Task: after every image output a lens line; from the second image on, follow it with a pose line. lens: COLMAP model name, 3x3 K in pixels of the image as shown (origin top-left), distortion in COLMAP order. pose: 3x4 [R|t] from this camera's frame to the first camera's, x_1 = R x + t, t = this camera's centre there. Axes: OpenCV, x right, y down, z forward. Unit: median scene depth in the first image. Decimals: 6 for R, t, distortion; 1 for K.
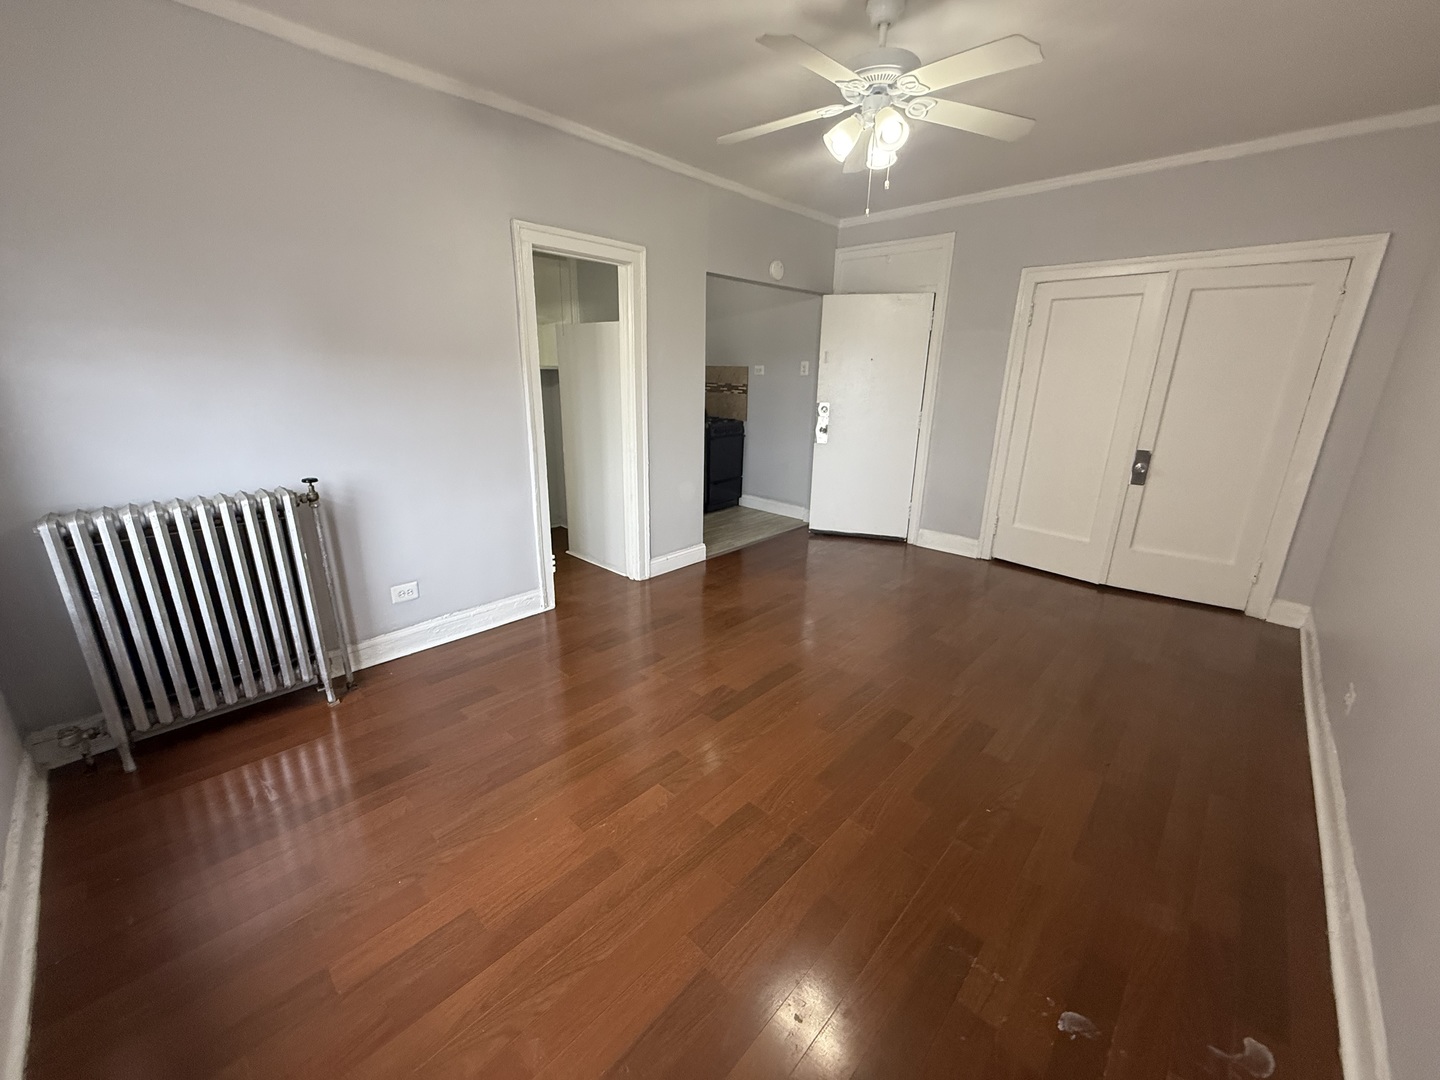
lens RADIAL K [[571.4, 0, 719.2], [0, 571.4, 540.0], [0, 0, 1]] dist [-0.001030, 0.000339]
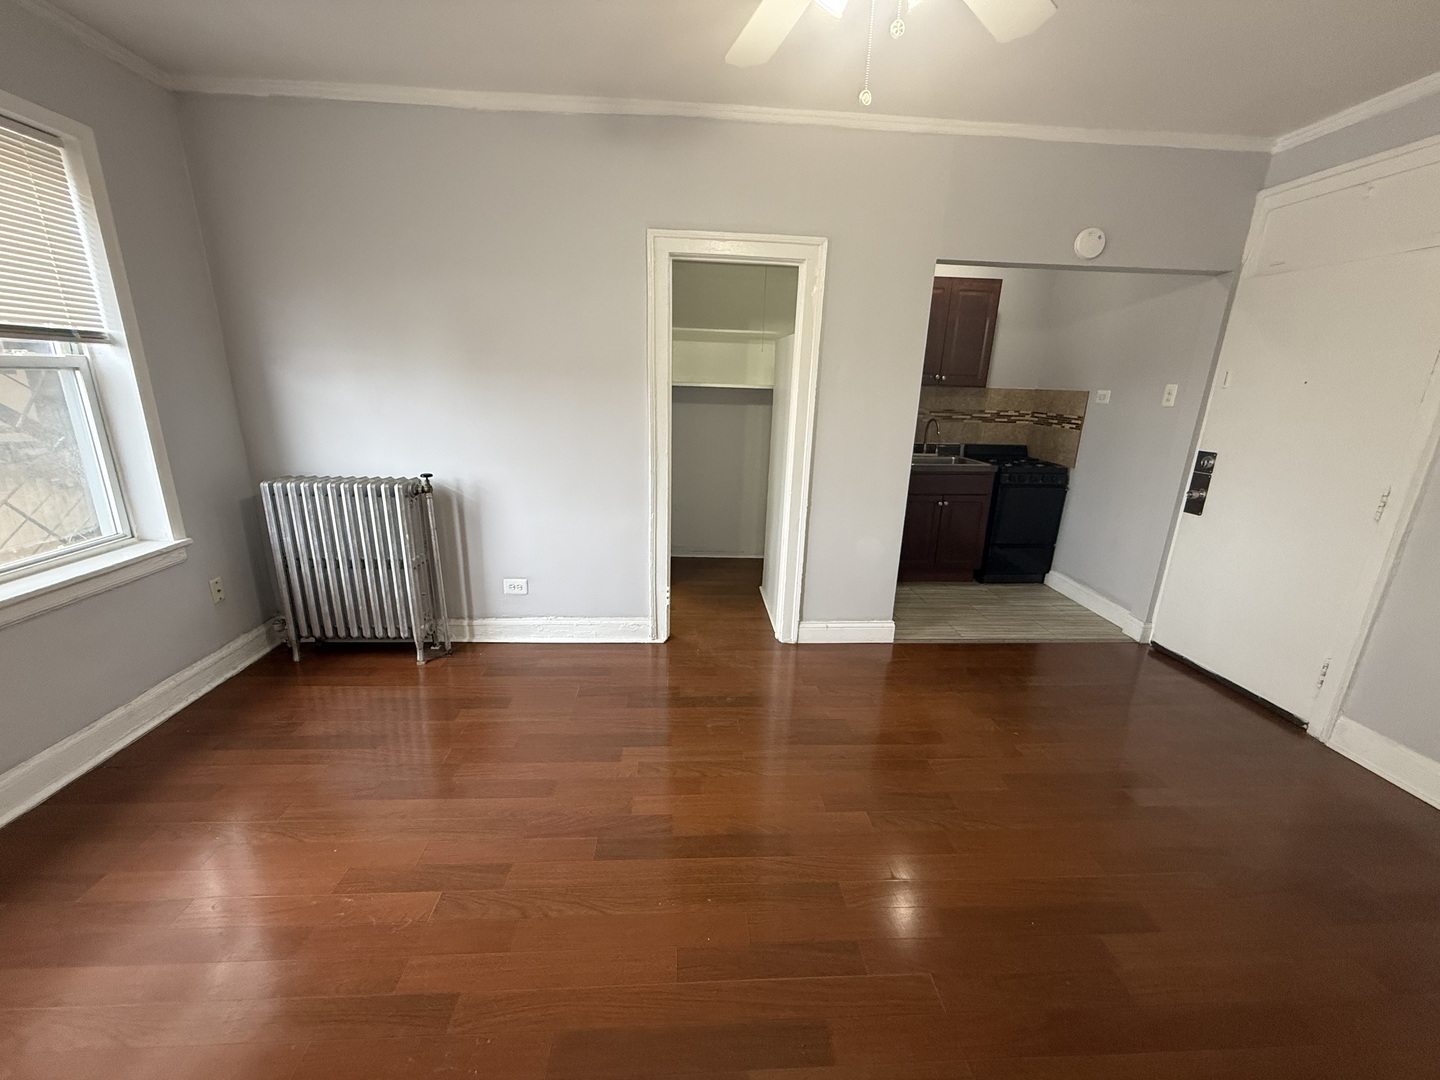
lens RADIAL K [[571.4, 0, 717.4], [0, 571.4, 540.0], [0, 0, 1]] dist [-0.001030, 0.000339]
pose [[0.724749, 0.189615, -0.662408, 0.364307], [-0.214269, 0.975743, 0.044872, -0.105461], [0.654849, 0.109413, 0.747798, 0.351905]]
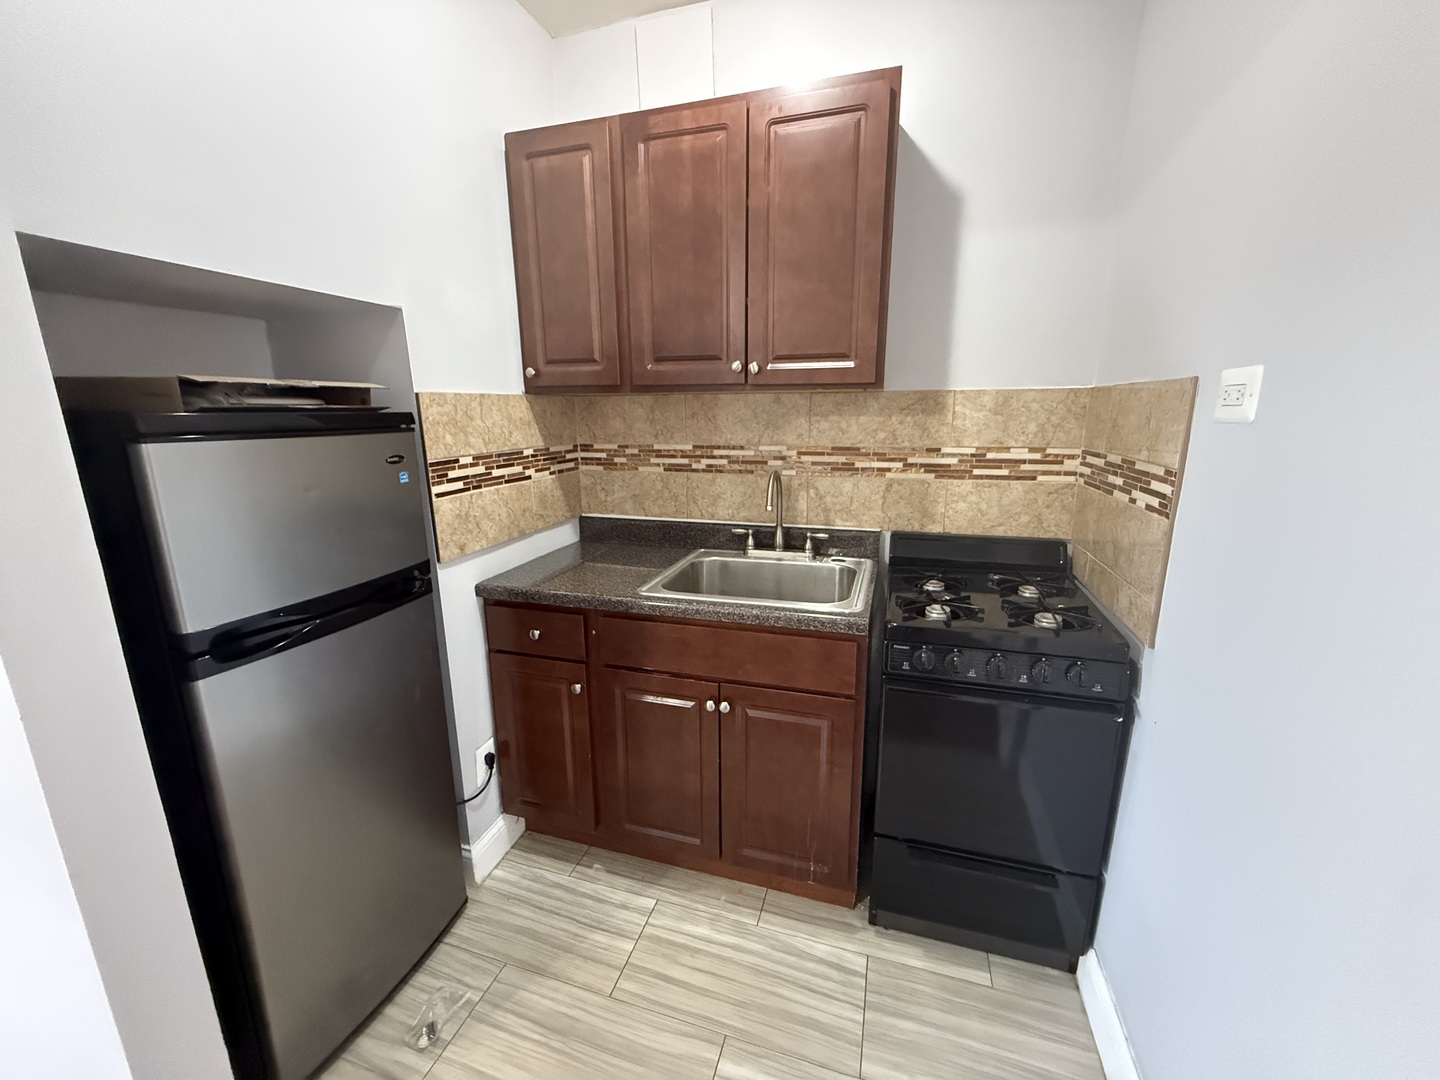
lens RADIAL K [[571.4, 0, 718.0], [0, 571.4, 538.0], [0, 0, 1]] dist [-0.001030, 0.000339]
pose [[0.427213, 0.176512, -0.886754, 0.263506], [-0.244765, 0.966716, 0.074508, -0.386719], [0.870390, 0.185215, 0.456198, 1.333955]]
